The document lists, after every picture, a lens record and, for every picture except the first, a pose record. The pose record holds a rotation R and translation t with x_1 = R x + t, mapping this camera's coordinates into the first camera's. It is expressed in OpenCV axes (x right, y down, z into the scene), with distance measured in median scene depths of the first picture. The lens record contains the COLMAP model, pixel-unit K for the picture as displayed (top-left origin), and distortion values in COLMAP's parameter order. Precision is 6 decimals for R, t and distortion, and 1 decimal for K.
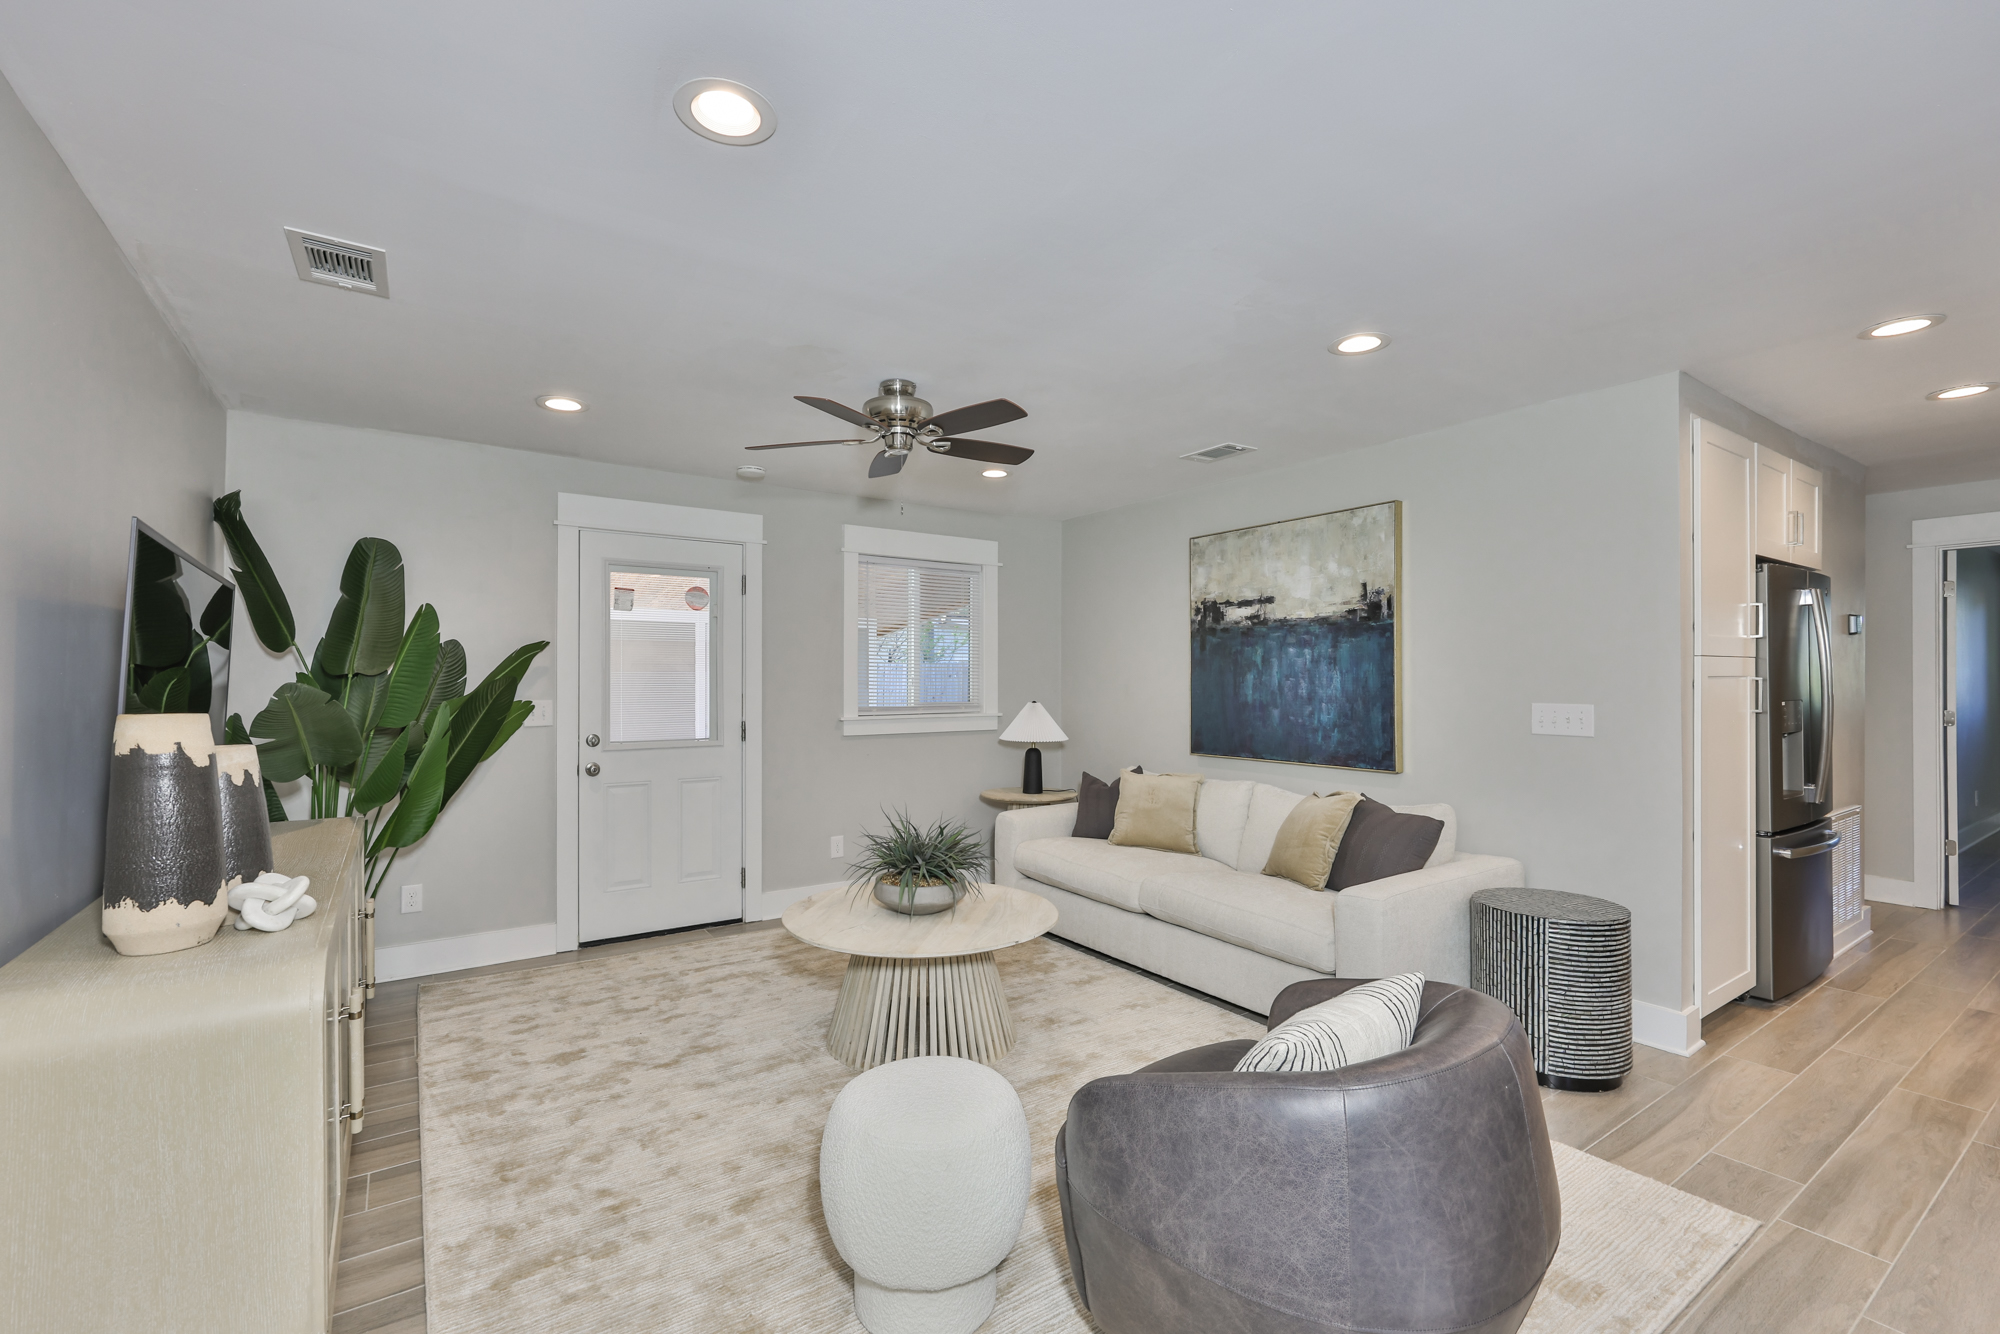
lens RADIAL K [[862.9, 0, 994.6], [0, 862.9, 673.0], [0, 0, 1]] dist [-0.001938, -0.000056]
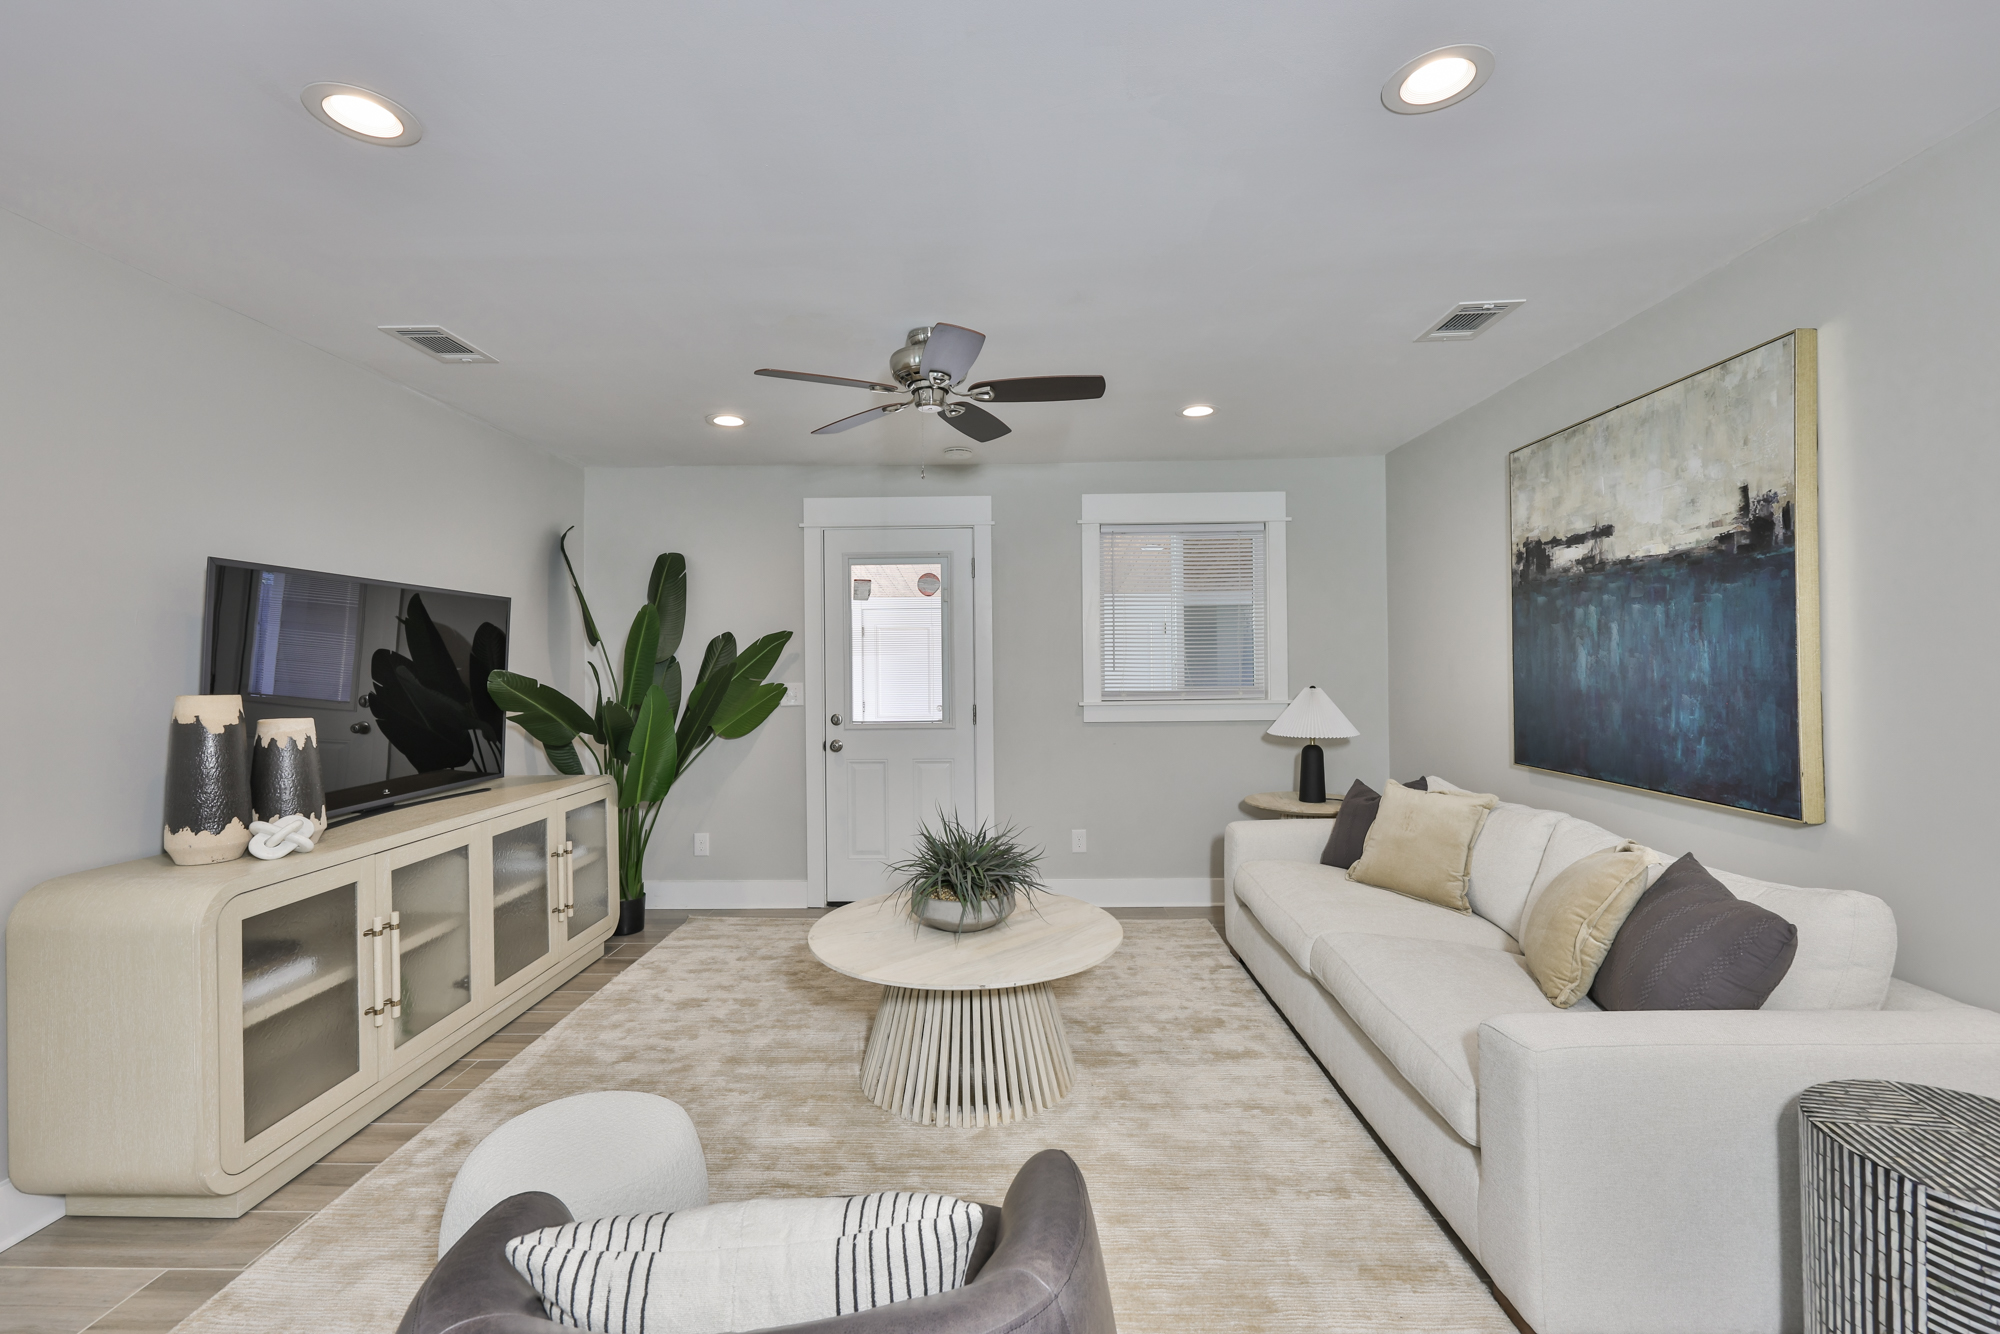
lens RADIAL K [[852.2, 0, 996.0], [0, 852.2, 657.3], [0, 0, 1]] dist [-0.002385, 0.000233]
pose [[0.810605, -0.012469, -0.585460, 0.334198], [0.015466, 0.999880, 0.000117, 0.001505], [0.585389, -0.009150, 0.810701, 0.235591]]
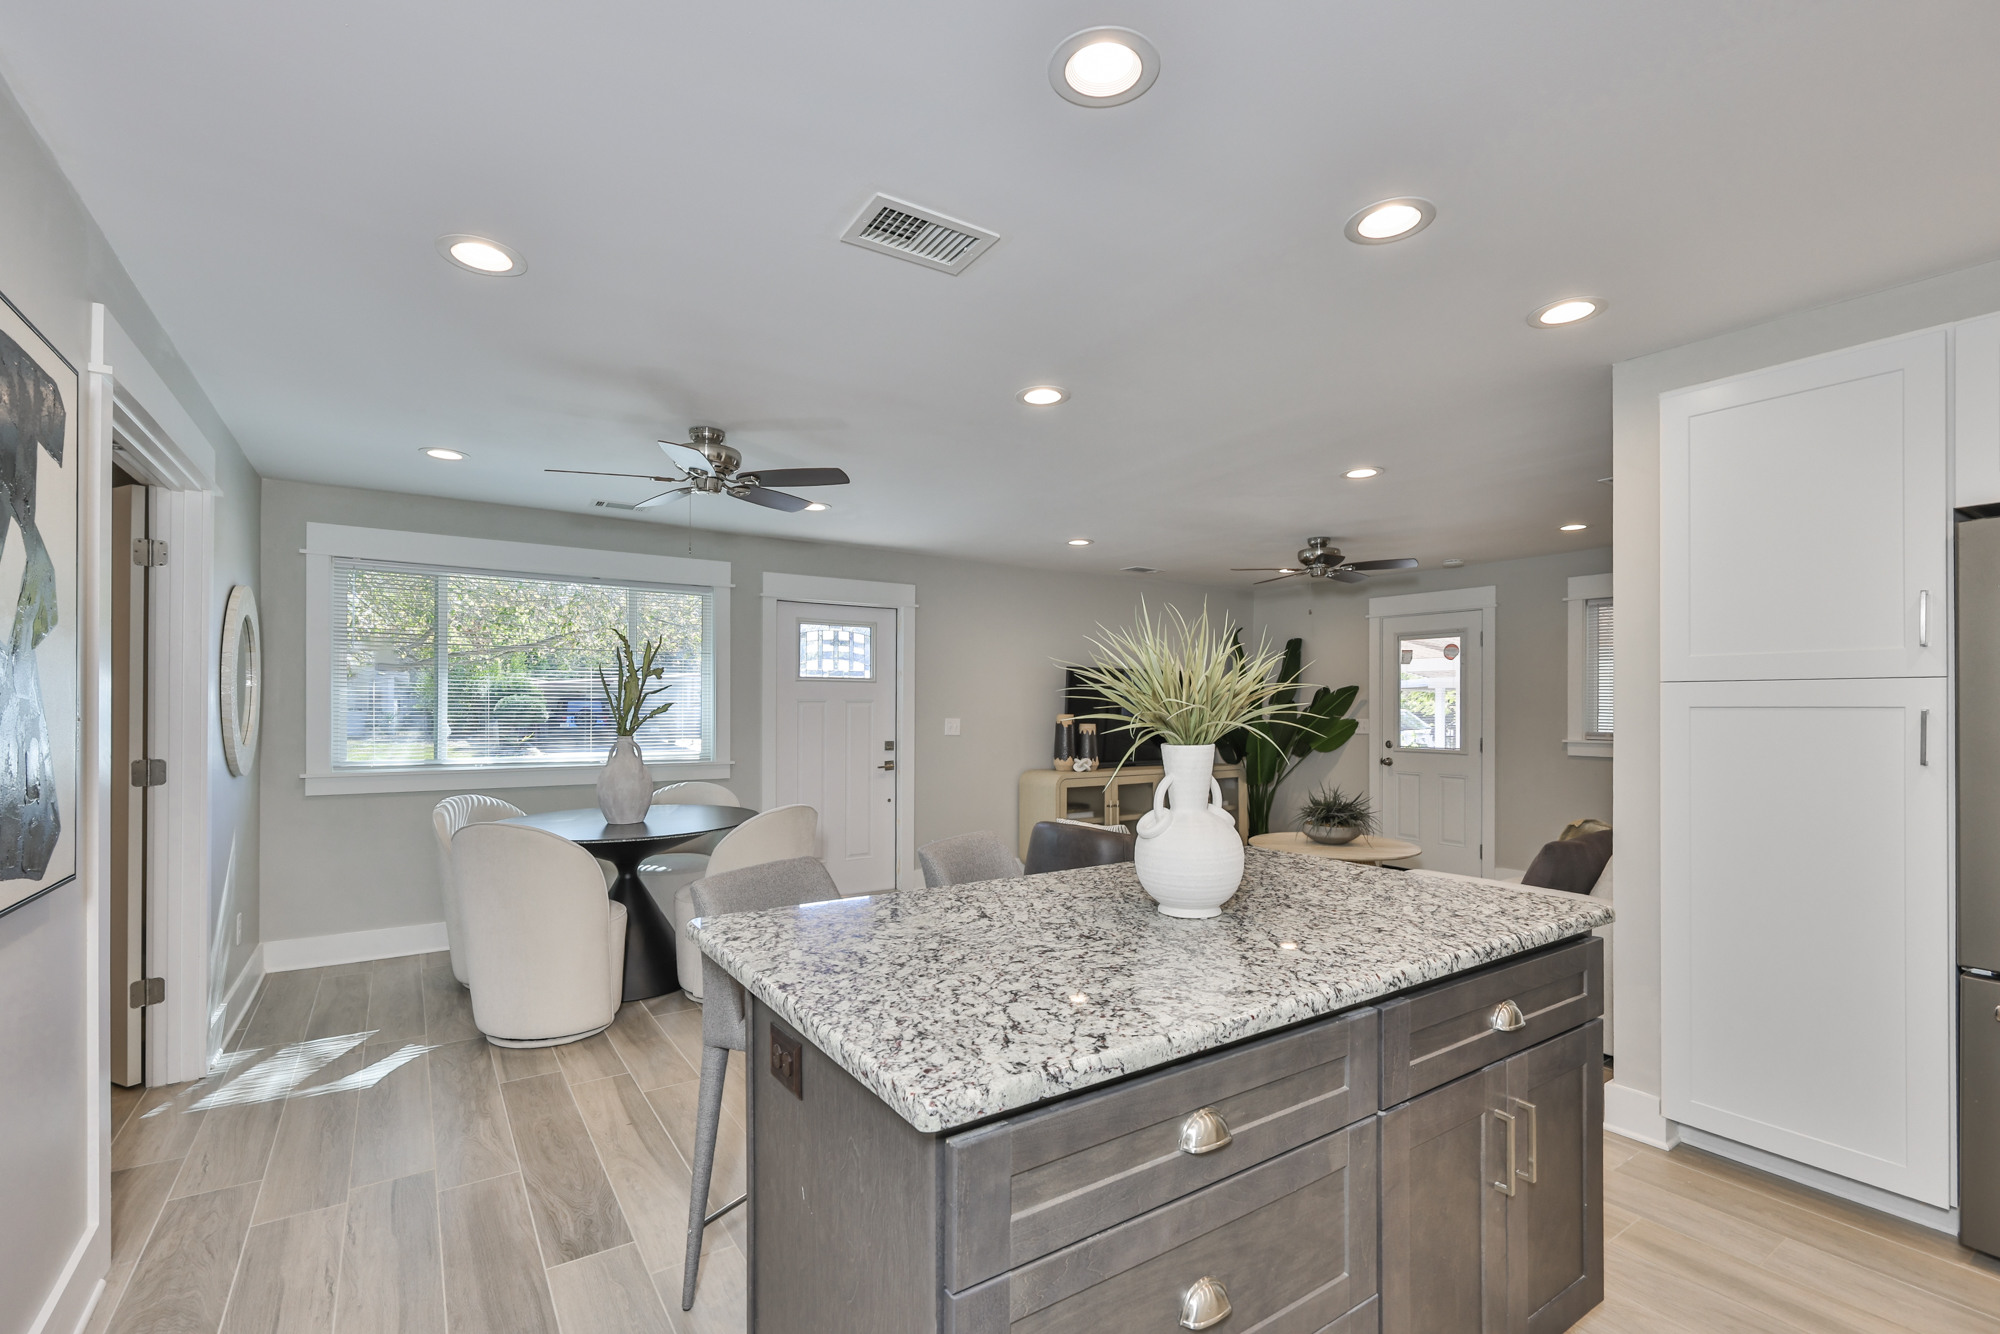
lens RADIAL K [[895.7, 0, 1011.7], [0, 895.7, 700.6], [0, 0, 1]] dist [0.000450, -0.000027]
pose [[-0.003013, -0.005161, -0.999982, 1.244358], [0.004969, 0.999974, -0.005176, -0.000313], [0.999983, -0.004985, -0.002987, 0.278453]]
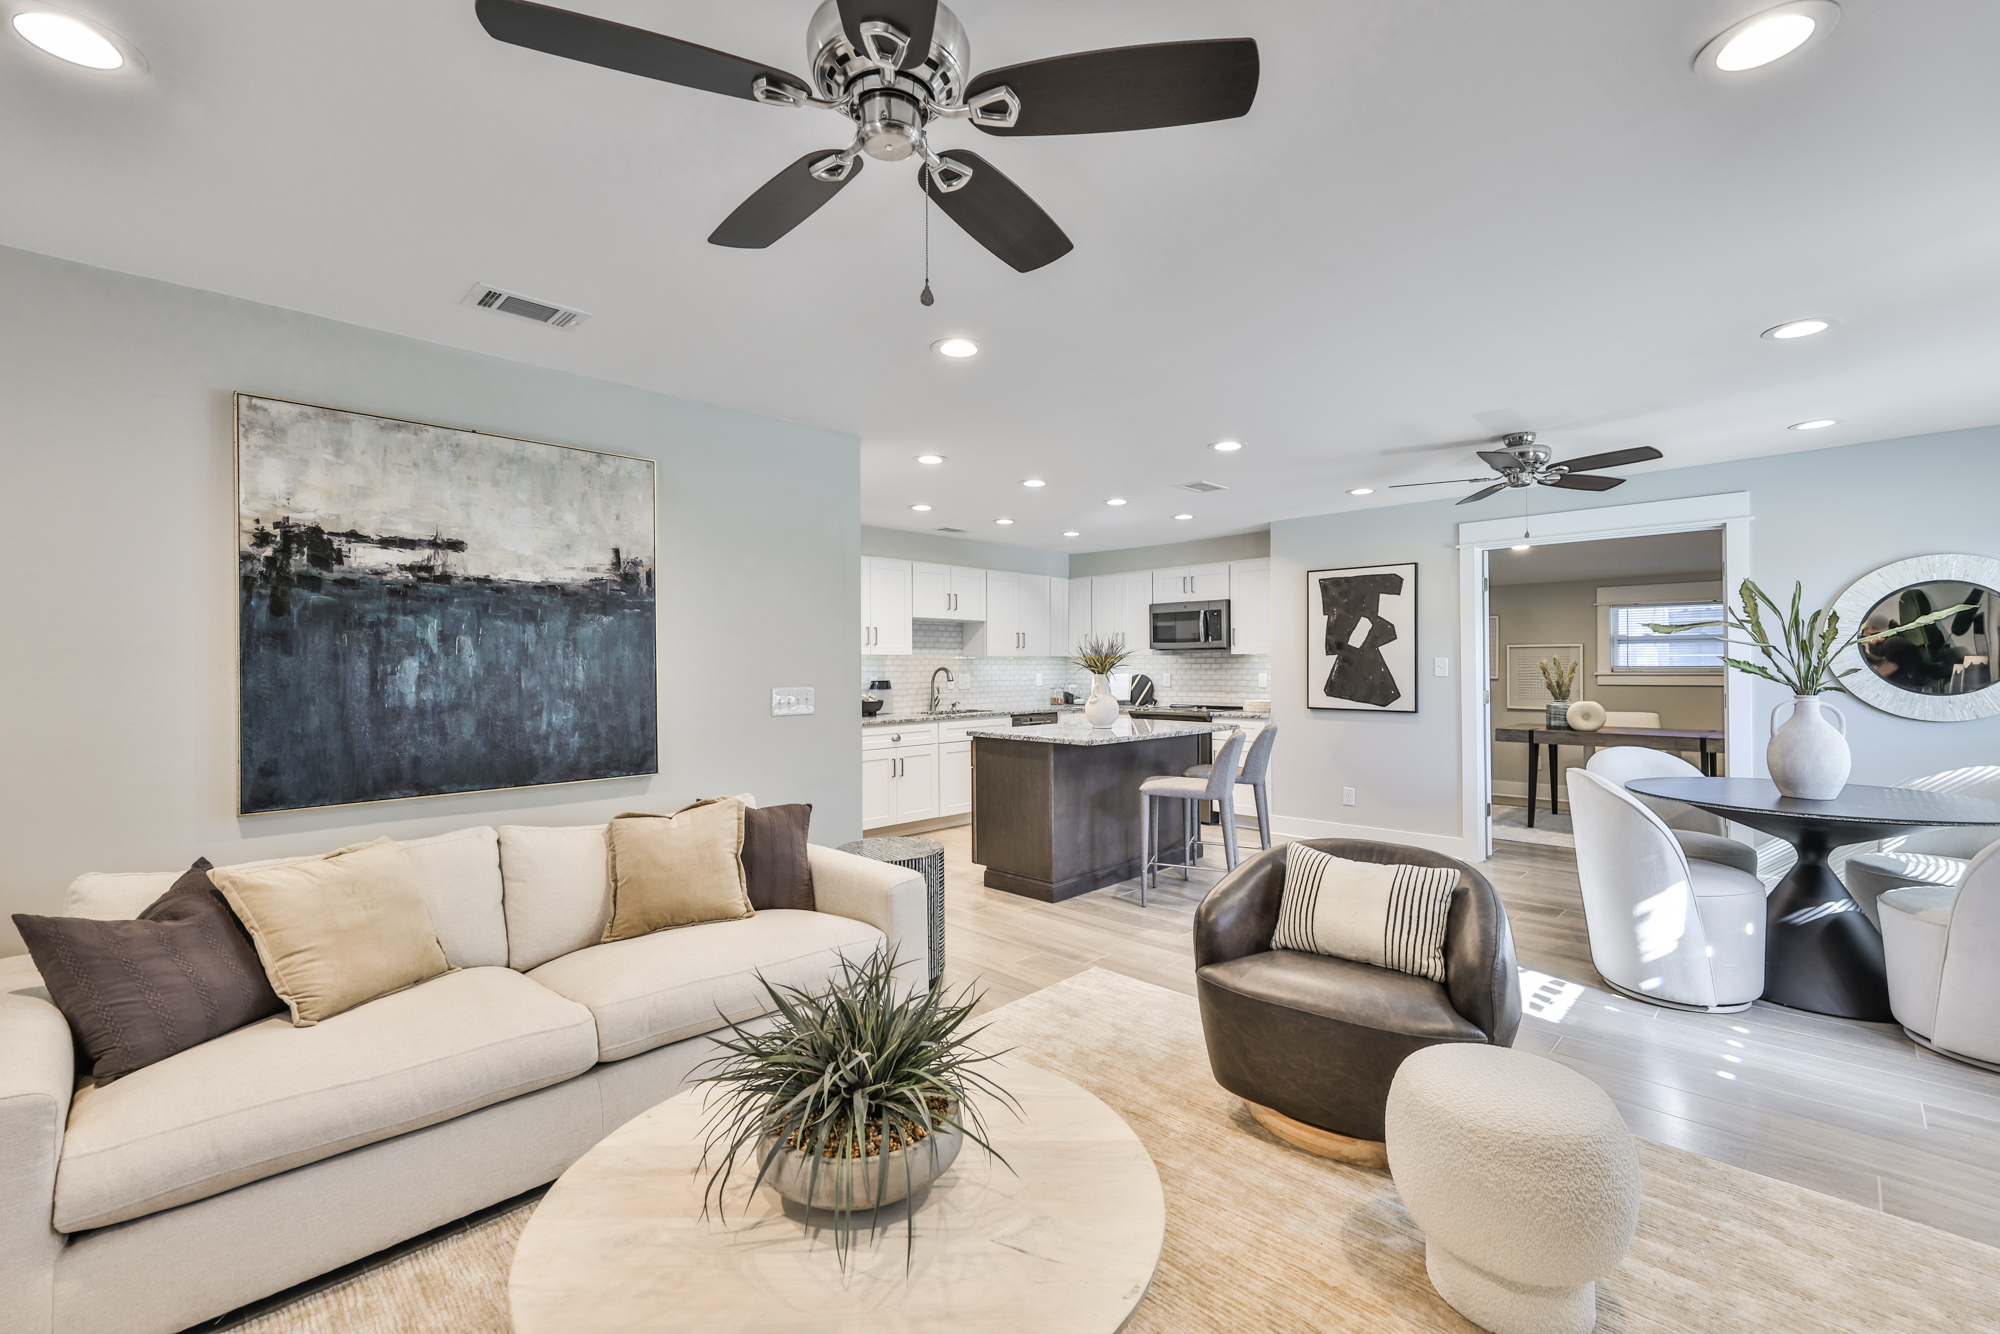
lens RADIAL K [[862.9, 0, 994.6], [0, 862.9, 673.0], [0, 0, 1]] dist [-0.001938, -0.000056]
pose [[-0.183825, -0.005346, 0.982945, -0.409203], [0.001006, 0.999984, 0.005627, 0.008048], [-0.982959, 0.002023, -0.183816, 0.752932]]
